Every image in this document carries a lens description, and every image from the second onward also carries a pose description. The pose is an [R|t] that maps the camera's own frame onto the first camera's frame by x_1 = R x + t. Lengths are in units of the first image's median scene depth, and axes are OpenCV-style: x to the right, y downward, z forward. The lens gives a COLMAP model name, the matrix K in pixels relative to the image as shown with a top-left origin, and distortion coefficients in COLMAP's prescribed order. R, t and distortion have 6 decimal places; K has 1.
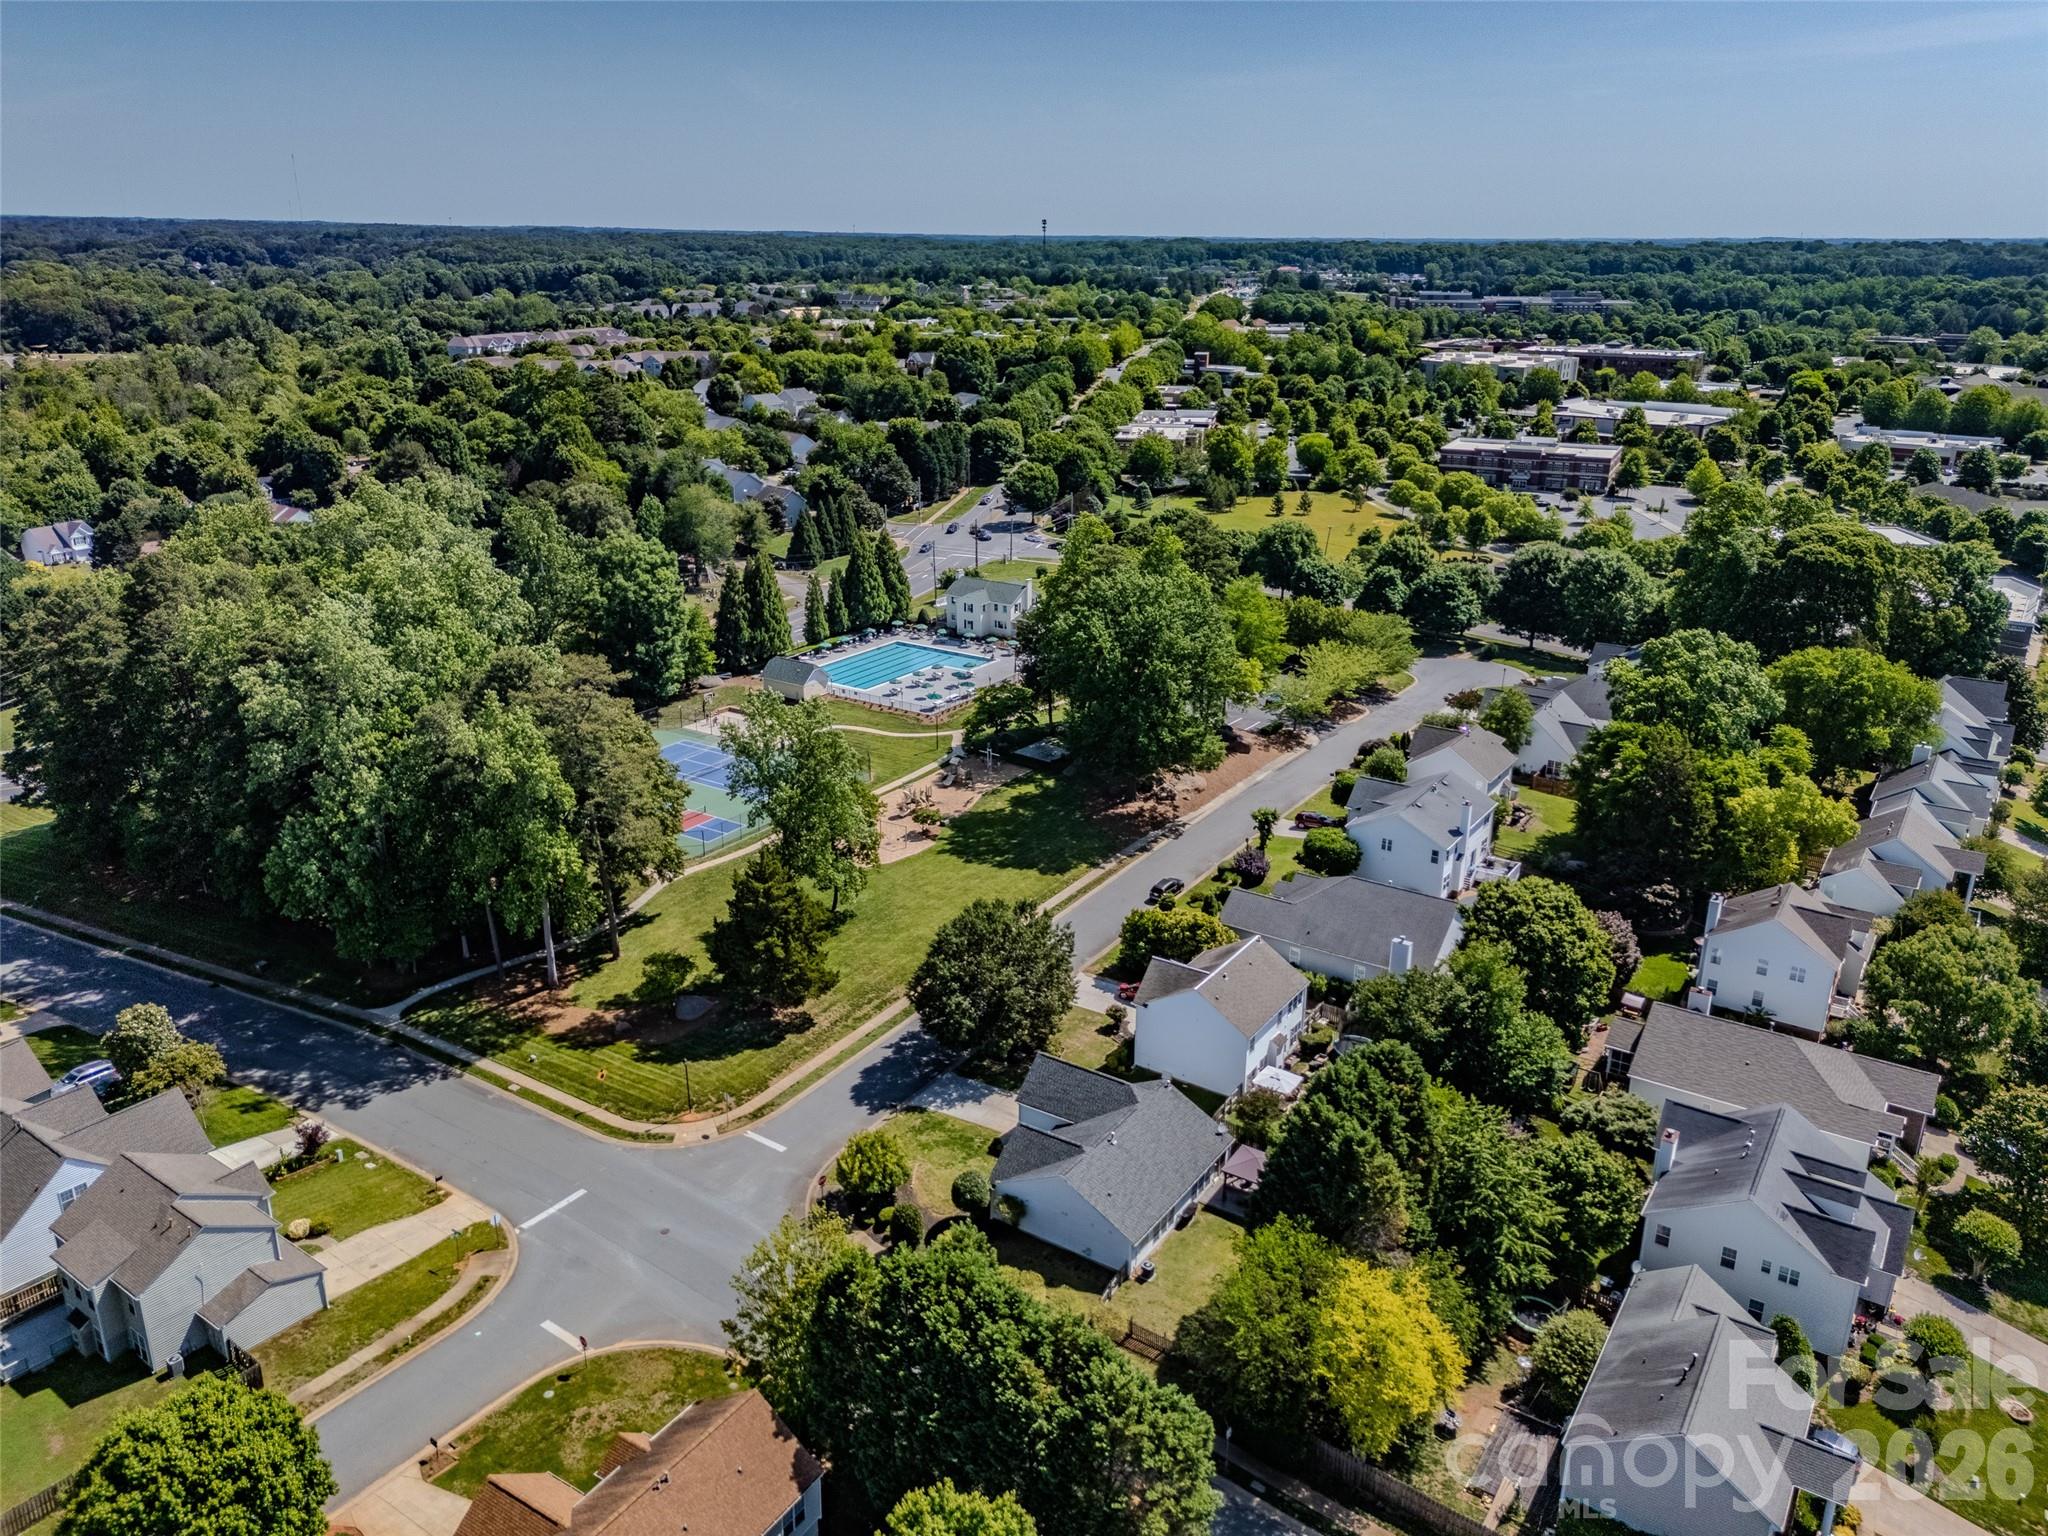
lens RADIAL K [[1507.1, 0, 1024.0], [0, 1507.1, 768.0], [0, 0, 1]] dist [0.126099, -0.115690]
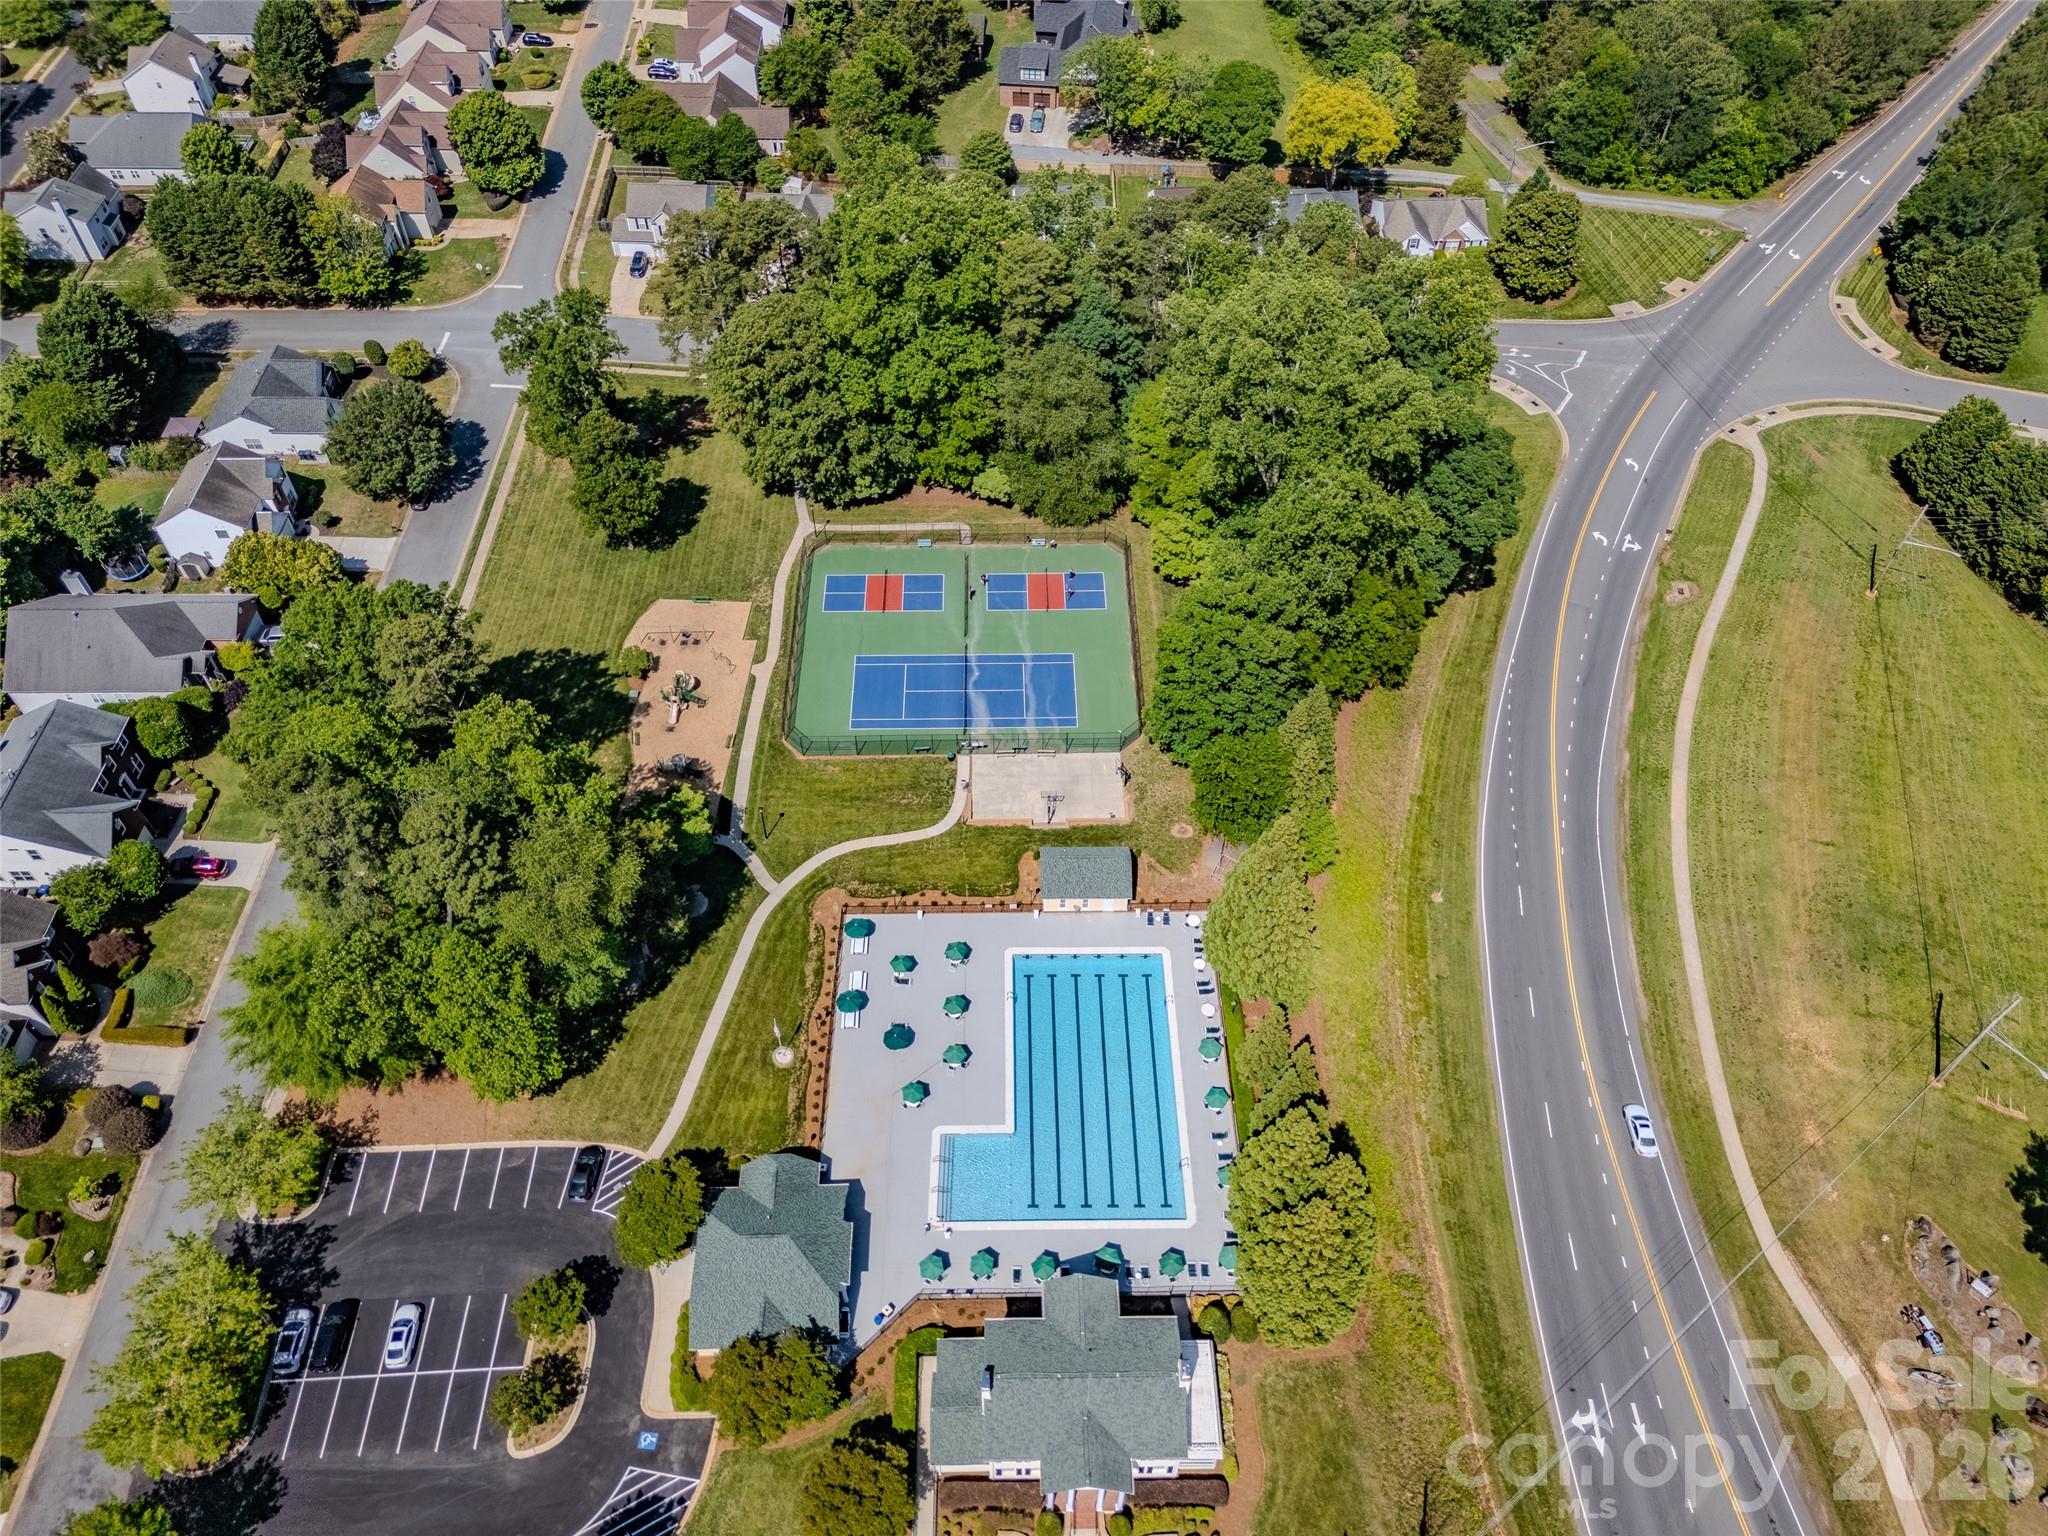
lens RADIAL K [[1507.1, 0, 1024.0], [0, 1507.1, 768.0], [0, 0, 1]] dist [0.126099, -0.115690]
pose [[-0.825450, 0.421896, -0.375016, 0.137604], [-0.193965, 0.411912, 0.890340, -0.960508], [0.530104, 0.807671, -0.258180, 1.660227]]
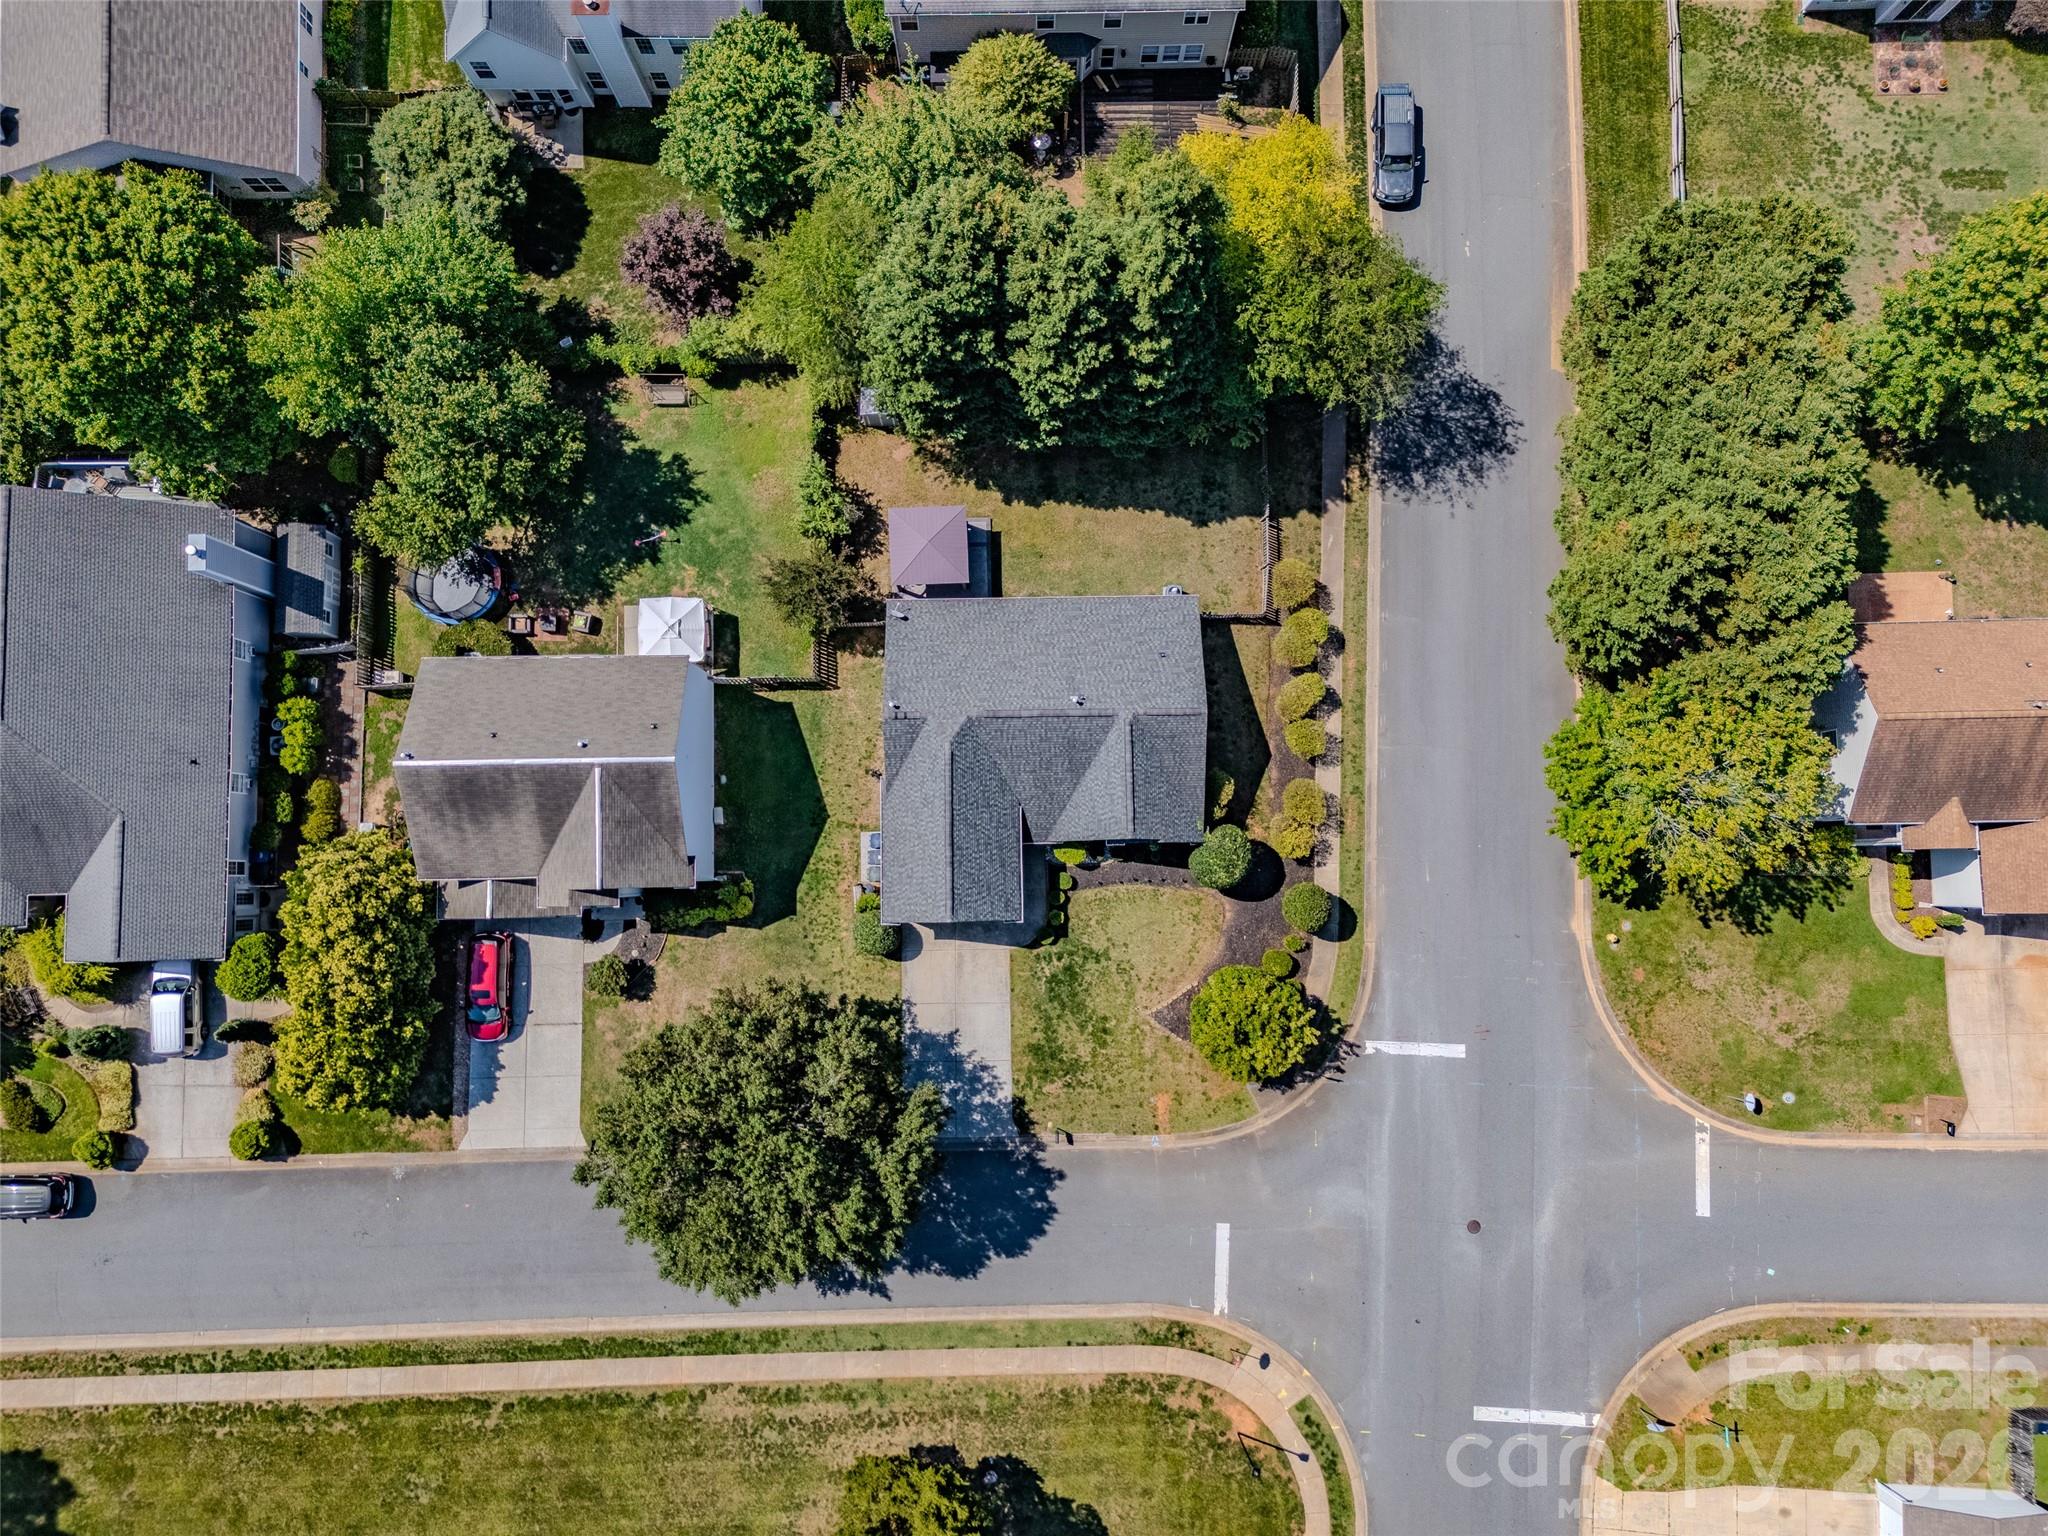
lens RADIAL K [[1507.1, 0, 1024.0], [0, 1507.1, 768.0], [0, 0, 1]] dist [0.126099, -0.115690]
pose [[-0.564414, -0.823837, 0.052235, 0.008974], [0.271375, -0.125415, 0.954268, -0.277331], [-0.779610, 0.552778, 0.294355, 0.611069]]
